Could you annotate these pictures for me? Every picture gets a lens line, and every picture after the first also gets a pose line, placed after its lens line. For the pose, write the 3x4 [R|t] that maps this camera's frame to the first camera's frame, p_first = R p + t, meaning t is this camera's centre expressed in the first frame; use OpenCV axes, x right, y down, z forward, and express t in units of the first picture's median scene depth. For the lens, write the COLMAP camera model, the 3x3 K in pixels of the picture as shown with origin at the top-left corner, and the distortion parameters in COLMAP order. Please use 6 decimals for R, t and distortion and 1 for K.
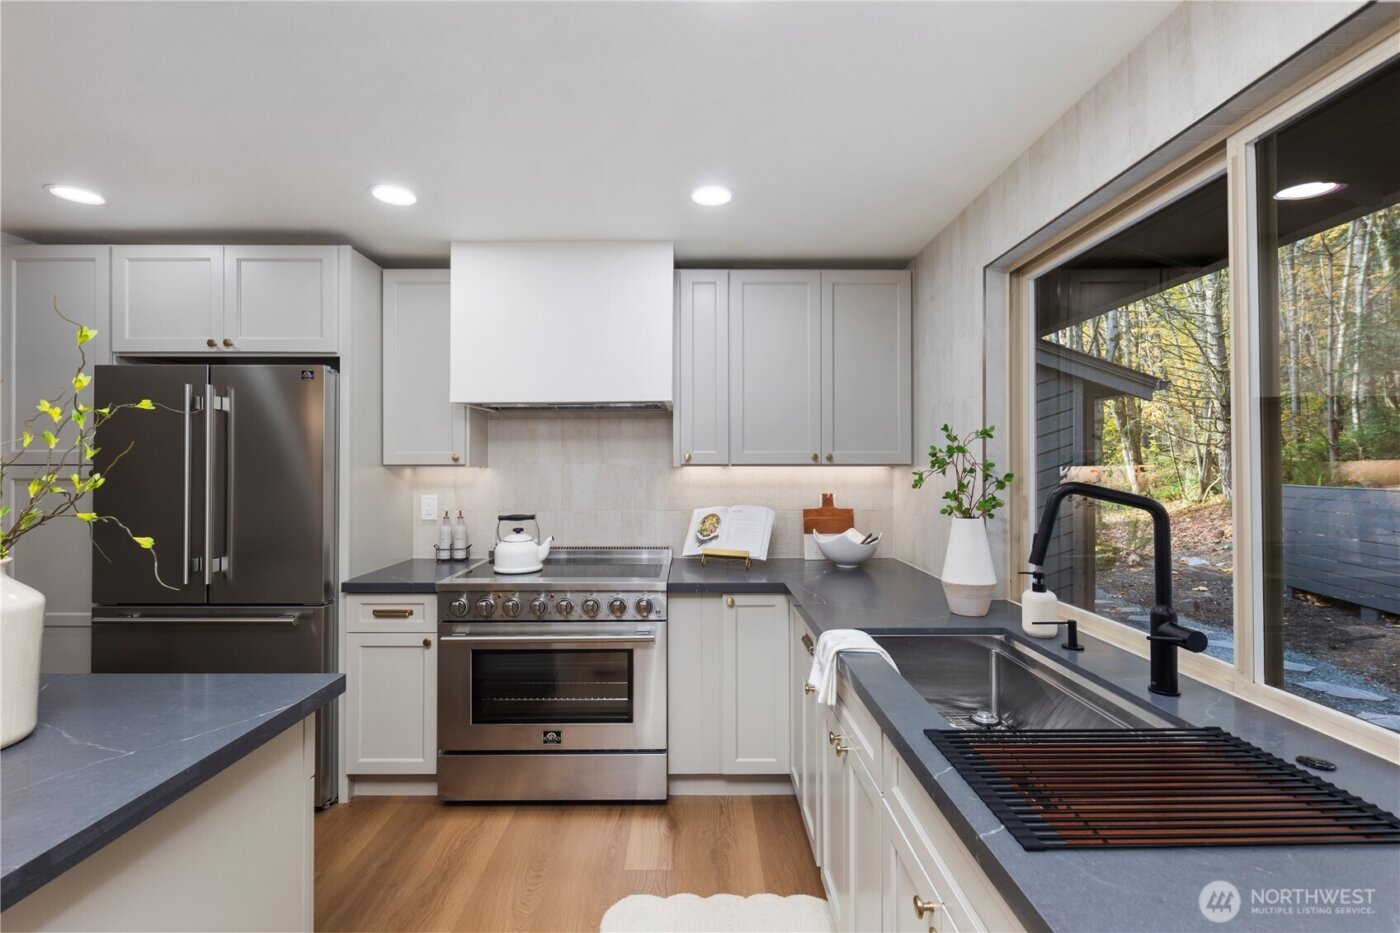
lens RADIAL K [[617.6, 0, 700.0], [0, 617.6, 466.5], [0, 0, 1]] dist [0.002072, -0.000015]
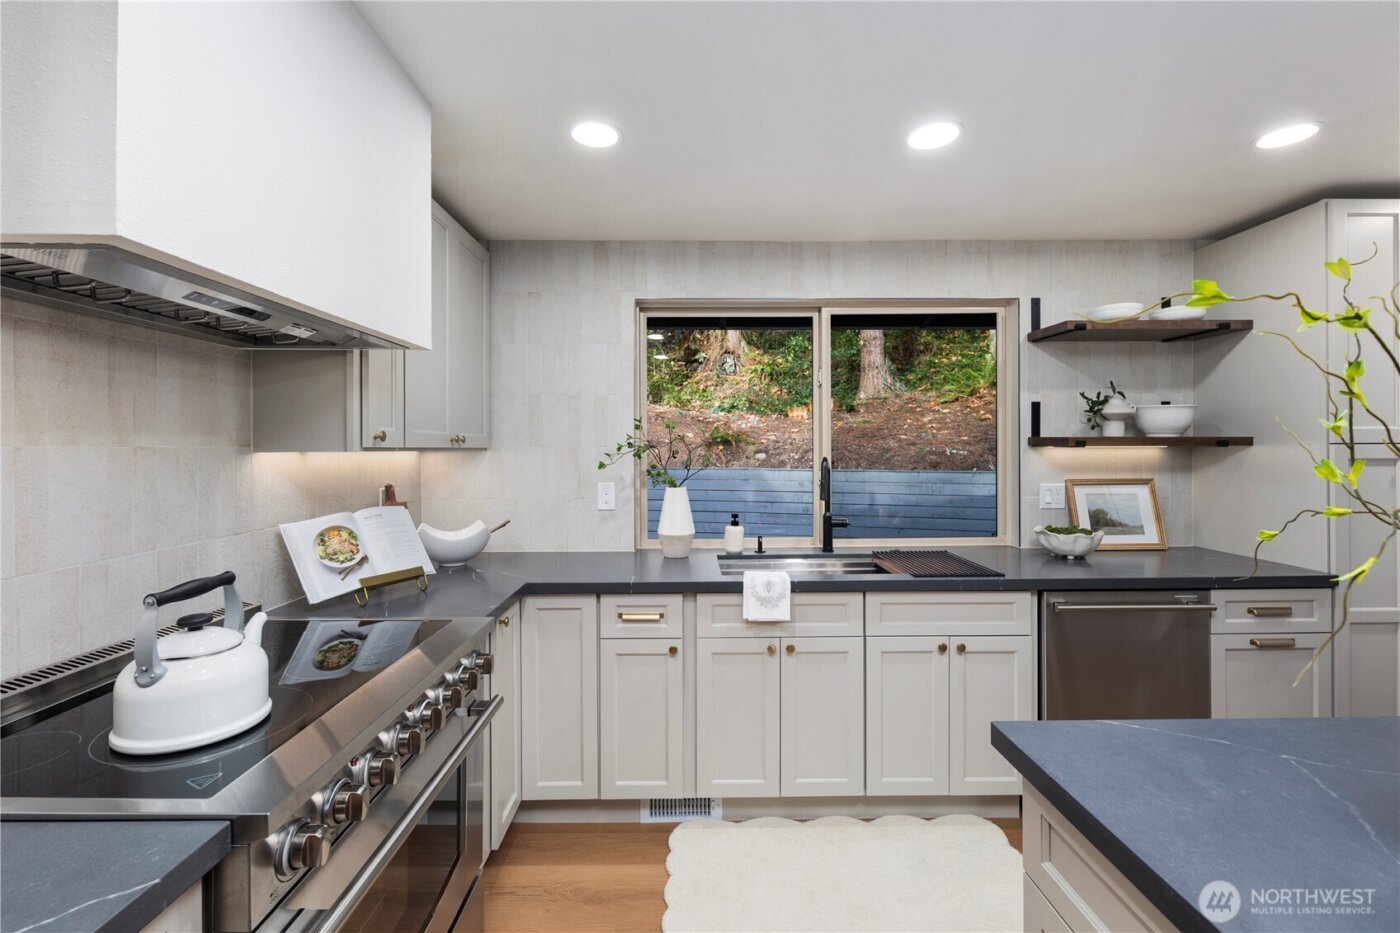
lens RADIAL K [[608.5, 0, 699.7], [0, 608.5, 441.2], [0, 0, 1]] dist [0.000806, -0.000023]
pose [[-0.009301, 0.010875, 0.999898, -0.927562], [0.001679, 0.999940, -0.010860, -0.004495], [-0.999955, 0.001578, -0.009318, 0.955719]]
